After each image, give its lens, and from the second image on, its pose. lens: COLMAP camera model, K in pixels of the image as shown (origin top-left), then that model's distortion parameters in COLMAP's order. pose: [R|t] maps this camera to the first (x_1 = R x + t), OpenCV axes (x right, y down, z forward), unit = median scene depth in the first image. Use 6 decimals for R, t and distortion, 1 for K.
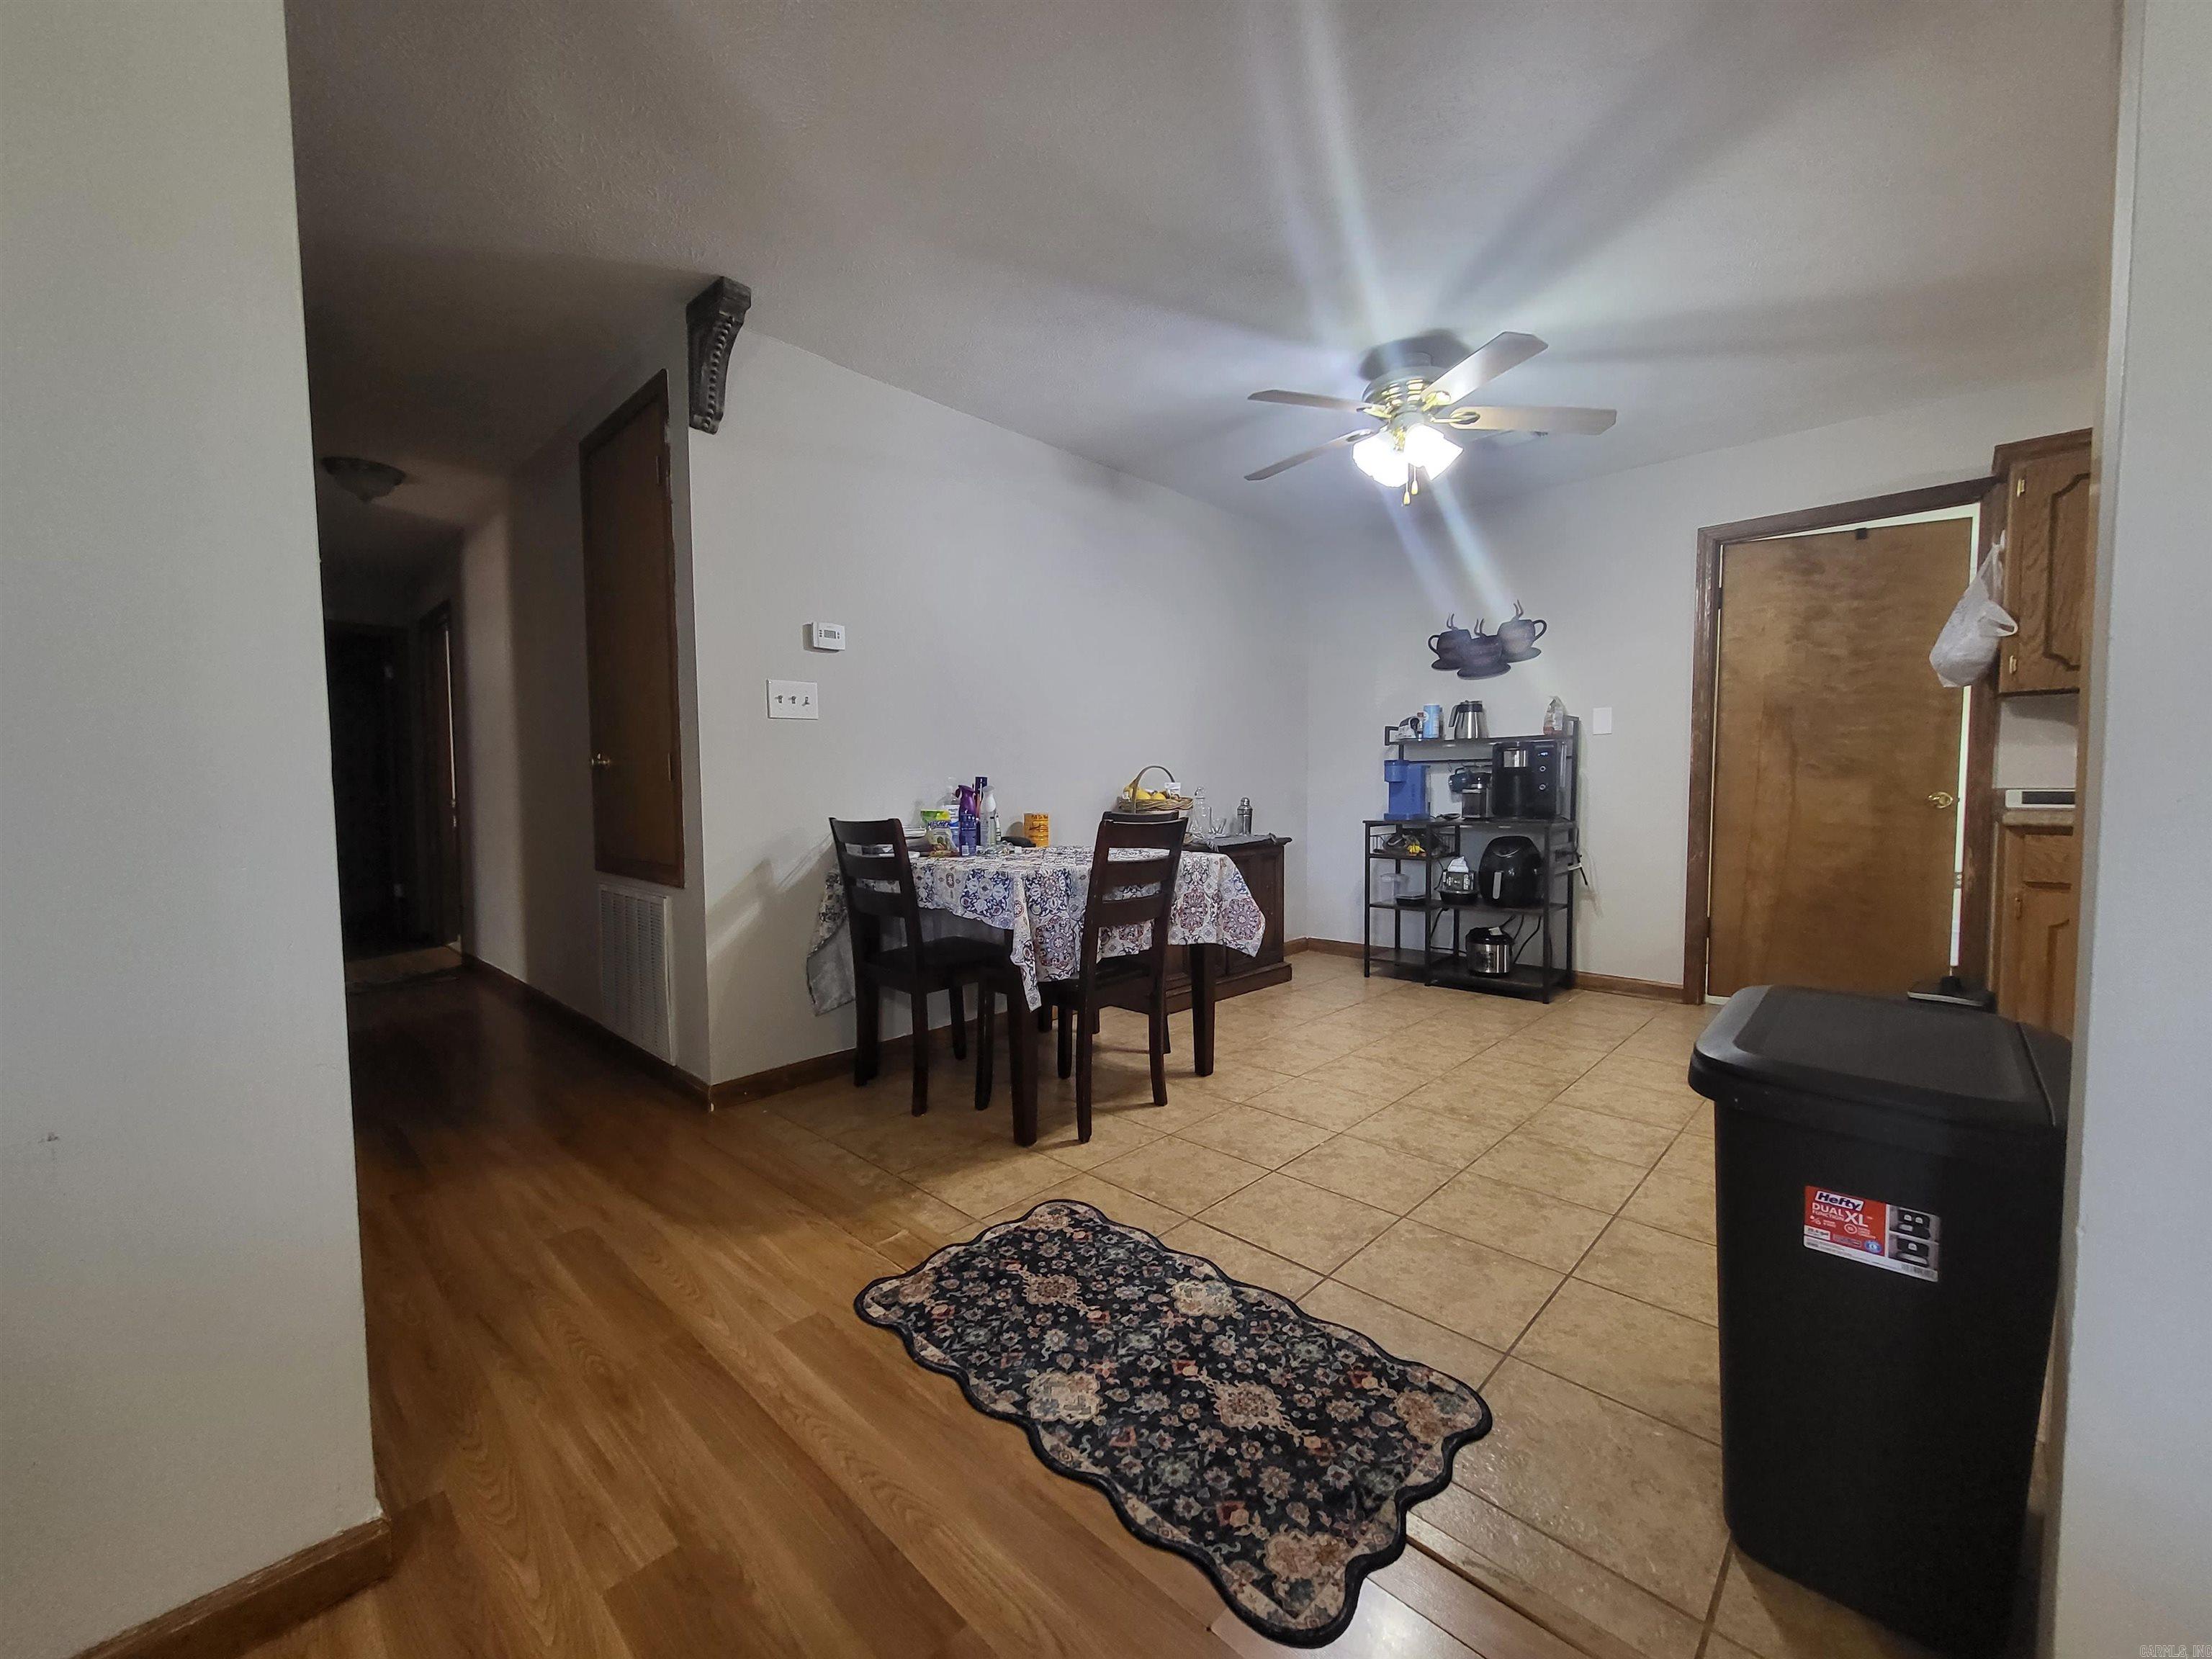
lens RADIAL K [[857.3, 0, 1100.2], [0, 857.3, 833.3], [0, 0, 1]] dist [0.000612, 0.000066]
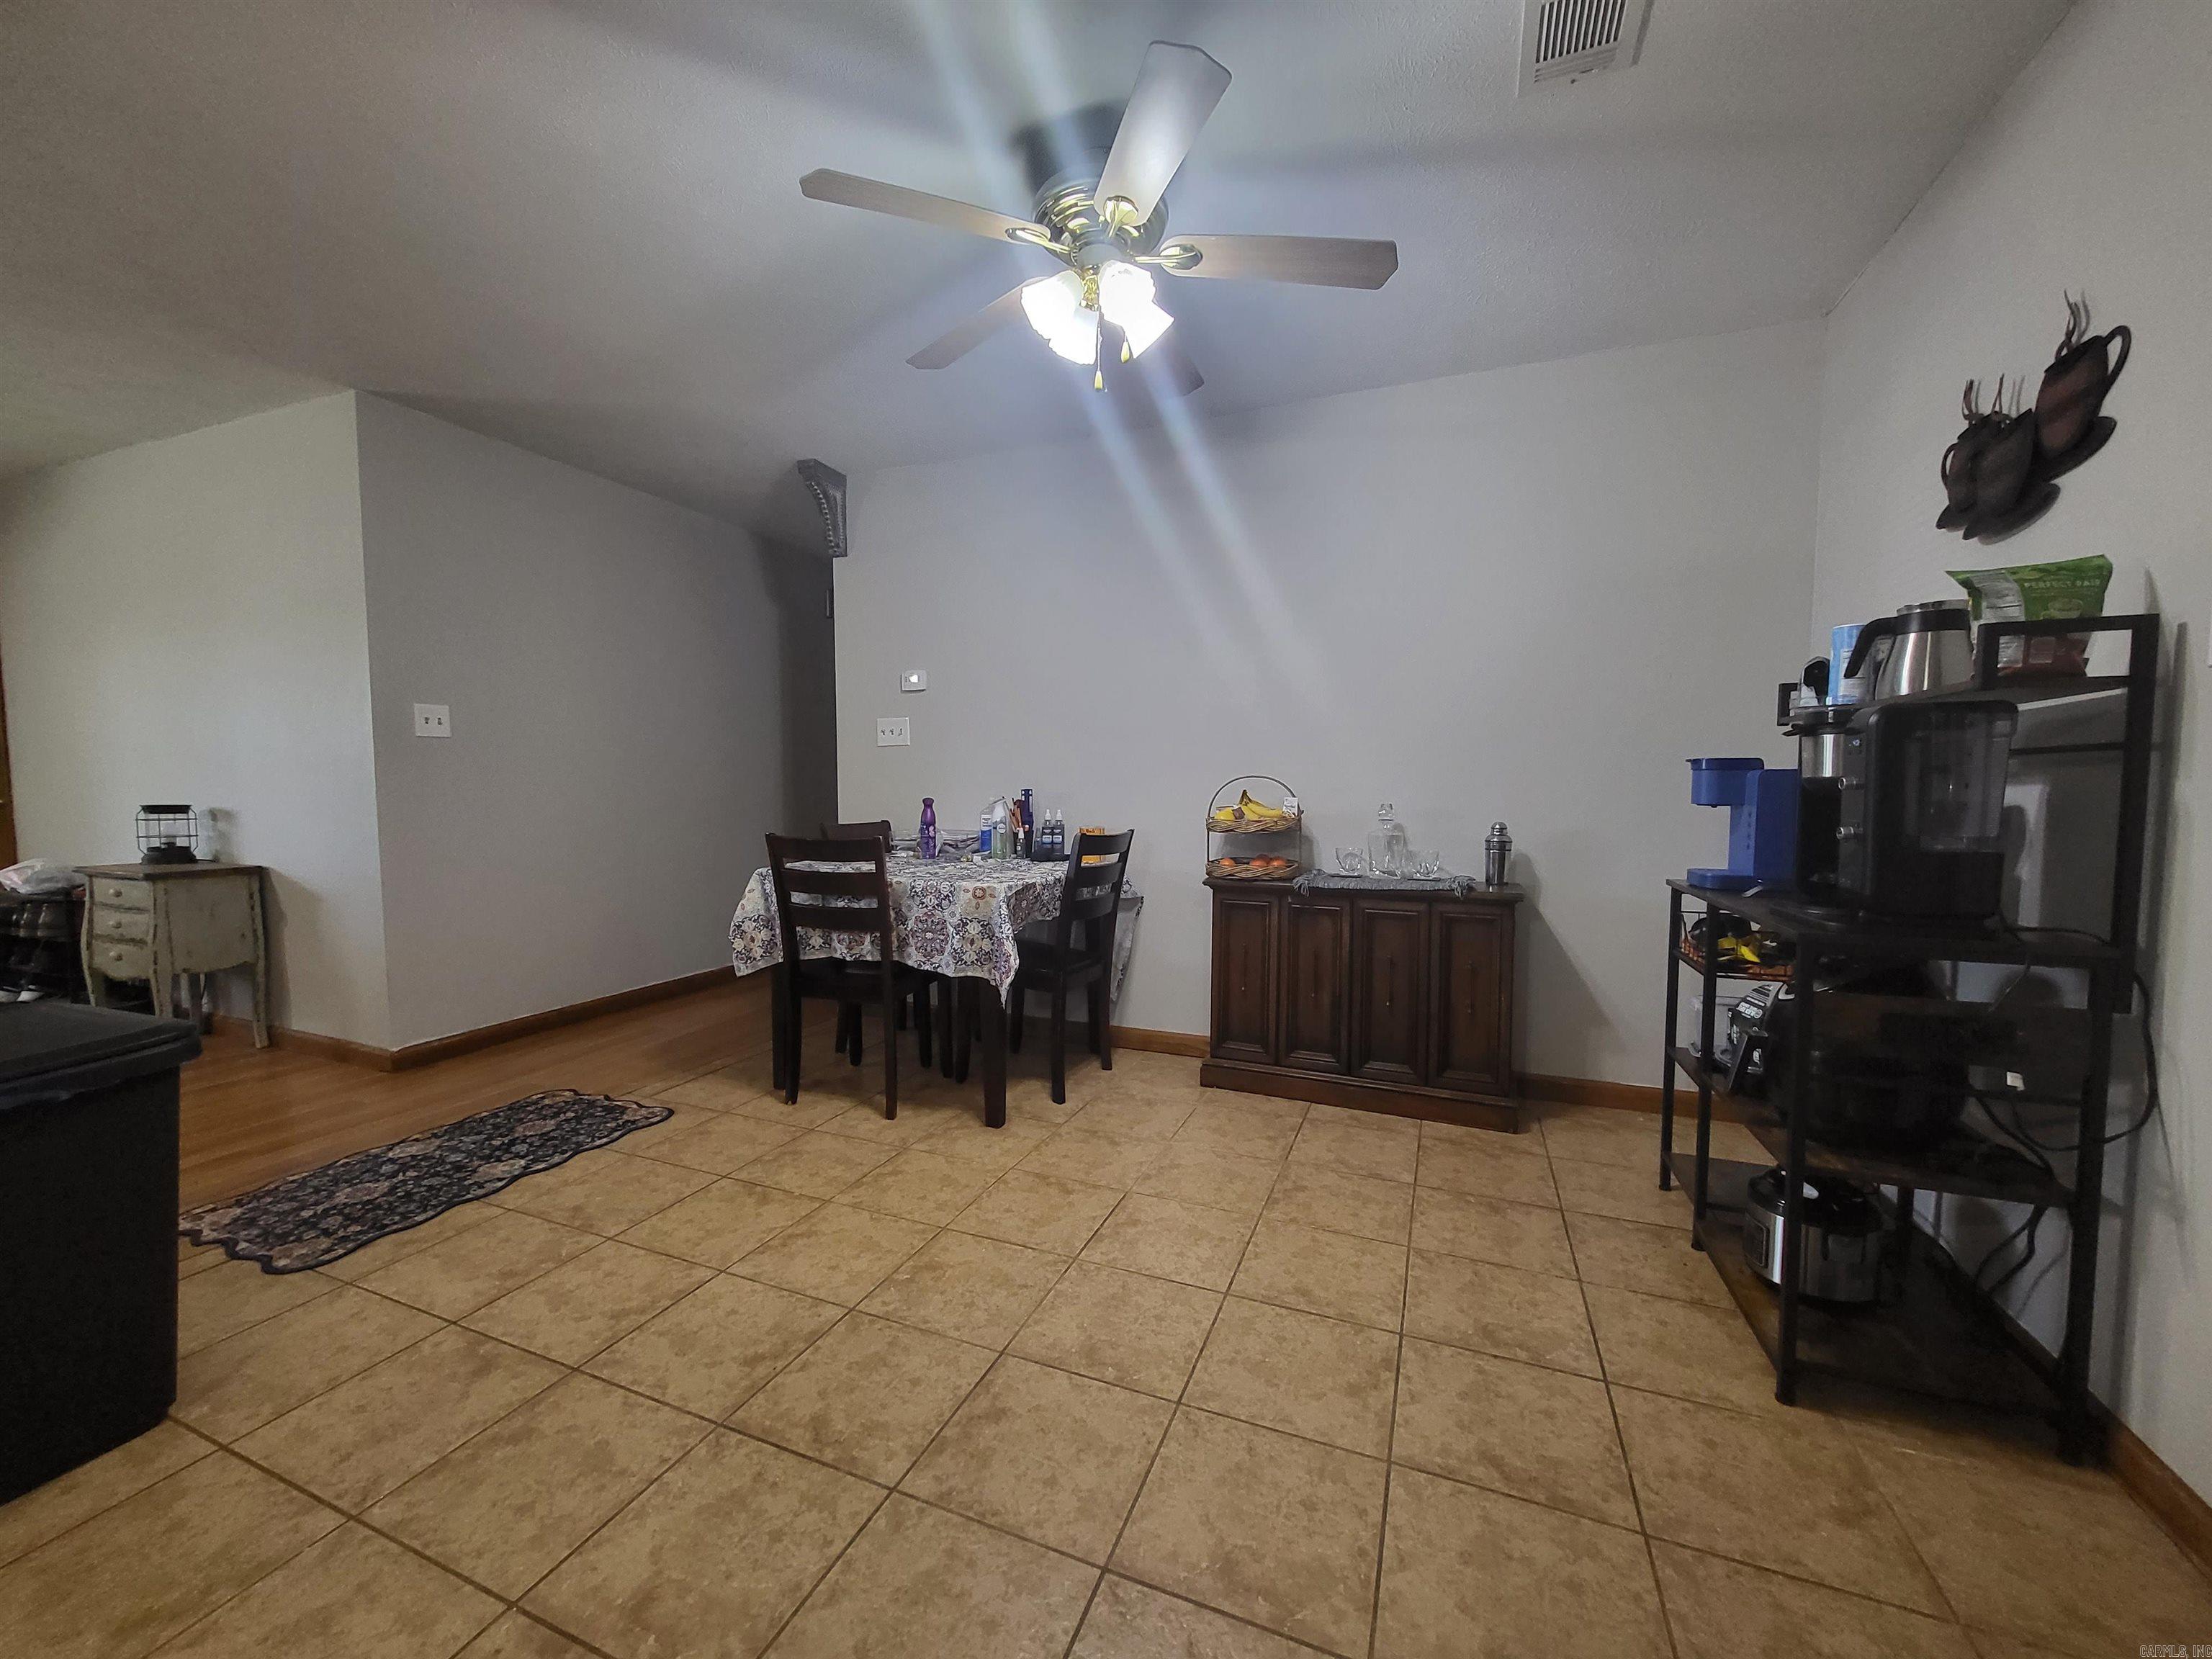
lens RADIAL K [[885.8, 0, 1116.8], [0, 885.8, 835.5], [0, 0, 1]] dist [0.001060, -0.000341]
pose [[0.376768, 0.061637, -0.924254, 1.193209], [-0.053963, 0.997550, 0.044528, -0.082928], [0.924734, 0.033099, 0.379171, 0.898403]]
